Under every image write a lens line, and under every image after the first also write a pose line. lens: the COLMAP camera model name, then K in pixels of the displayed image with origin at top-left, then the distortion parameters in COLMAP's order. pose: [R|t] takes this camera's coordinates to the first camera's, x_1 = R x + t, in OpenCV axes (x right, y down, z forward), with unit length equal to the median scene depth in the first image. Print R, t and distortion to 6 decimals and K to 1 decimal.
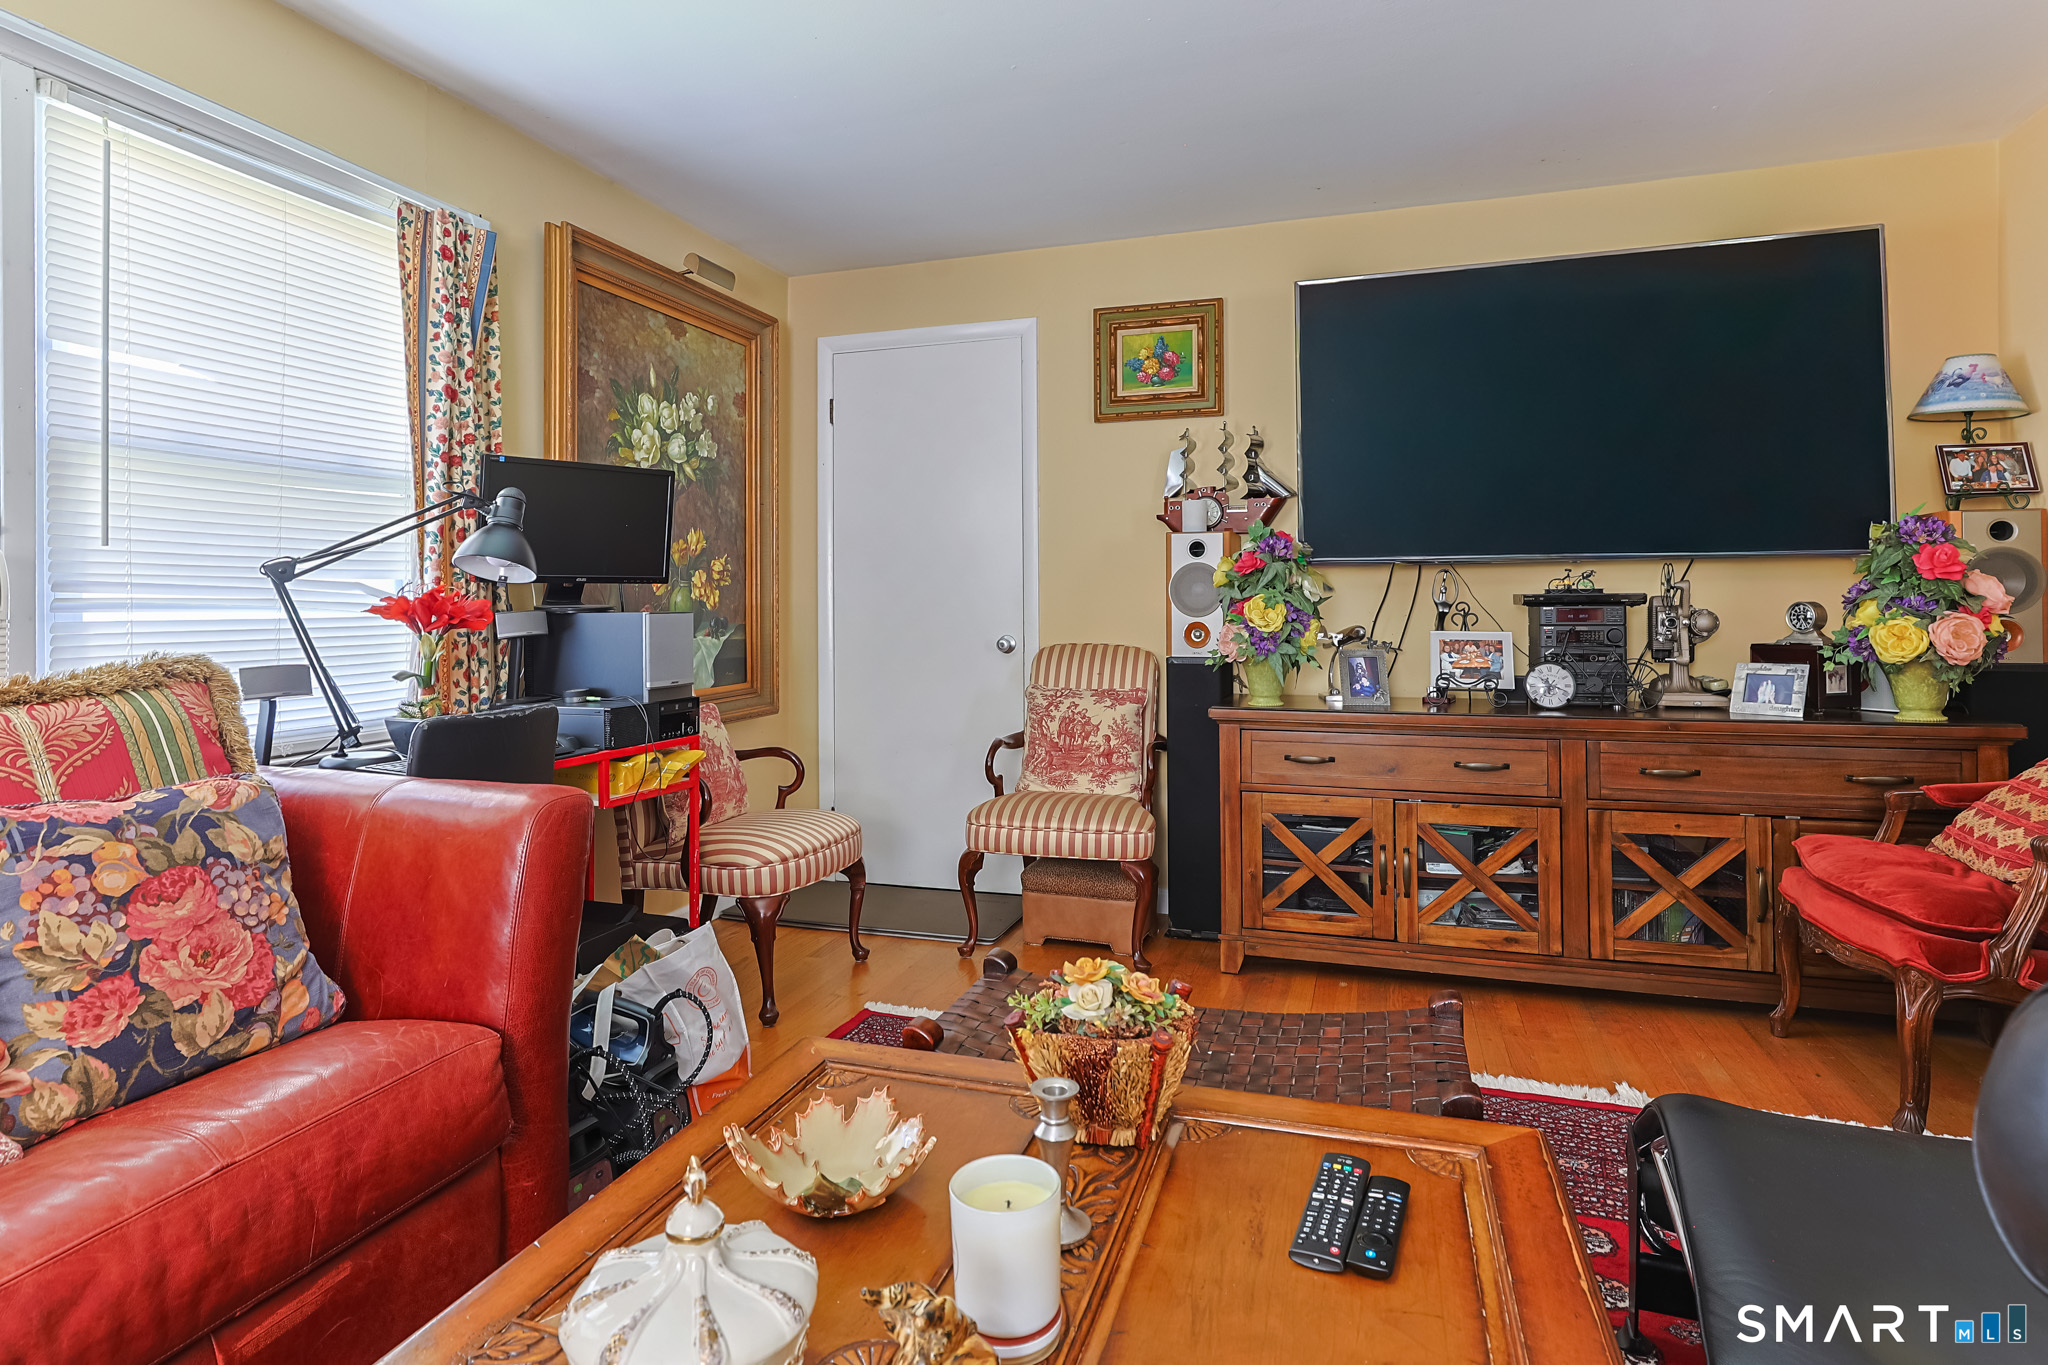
lens RADIAL K [[1141.5, 0, 1005.4], [0, 1141.5, 604.7], [0, 0, 1]] dist [-0.008362, 0.003173]
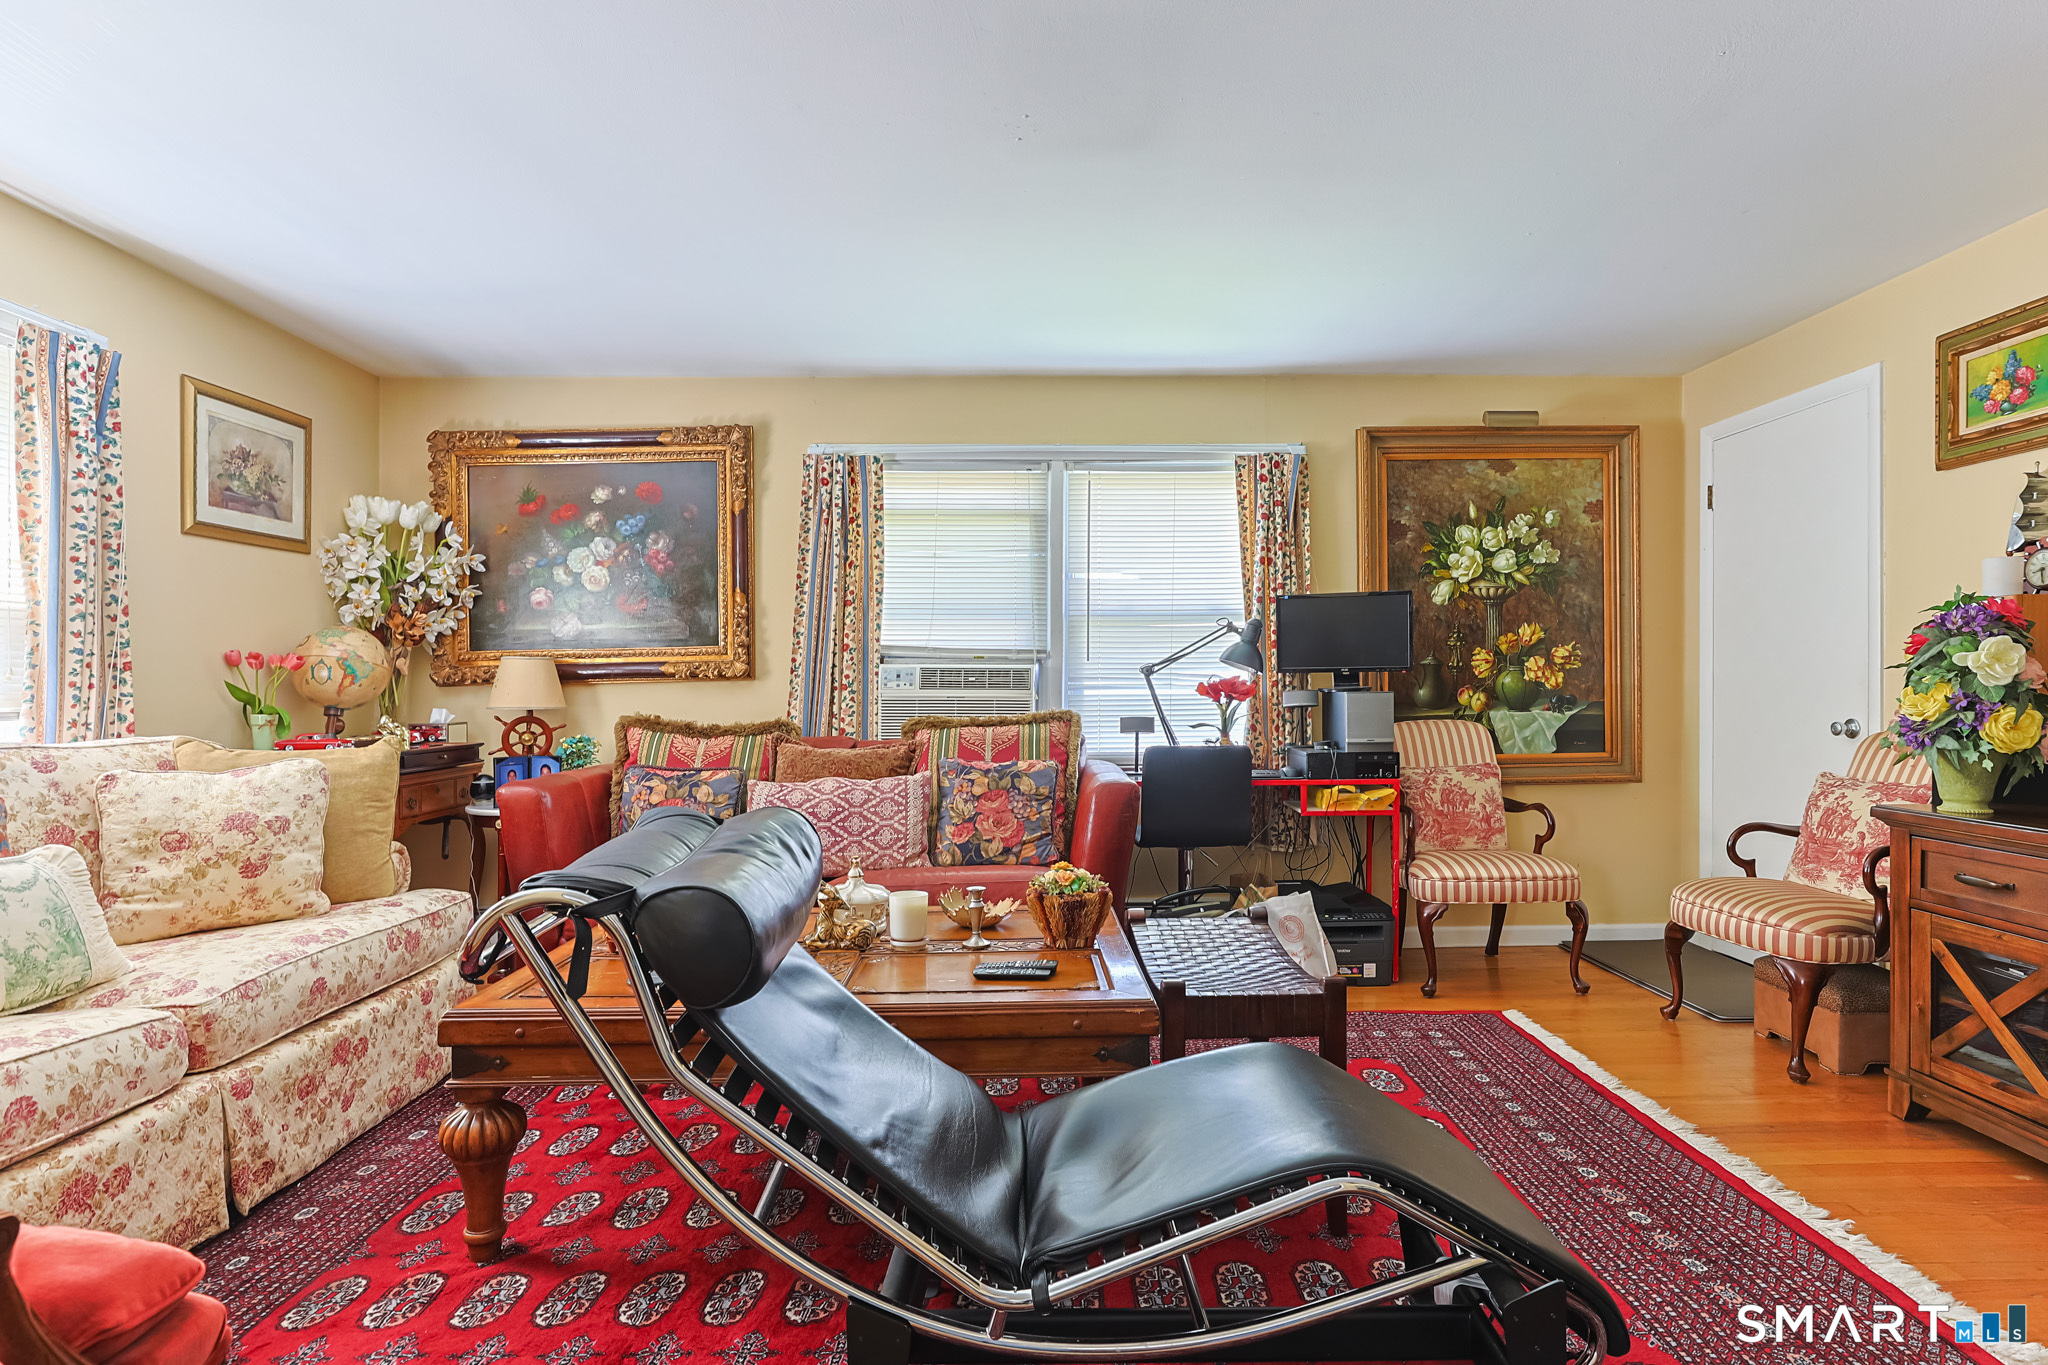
lens RADIAL K [[1141.5, 0, 1026.3], [0, 1141.5, 681.8], [0, 0, 1]] dist [-0.008362, 0.003173]
pose [[0.309243, 0.001519, -0.950982, 0.781316], [0.005917, 0.999976, 0.003521, -0.011413], [0.950965, -0.006716, 0.309226, 0.108367]]
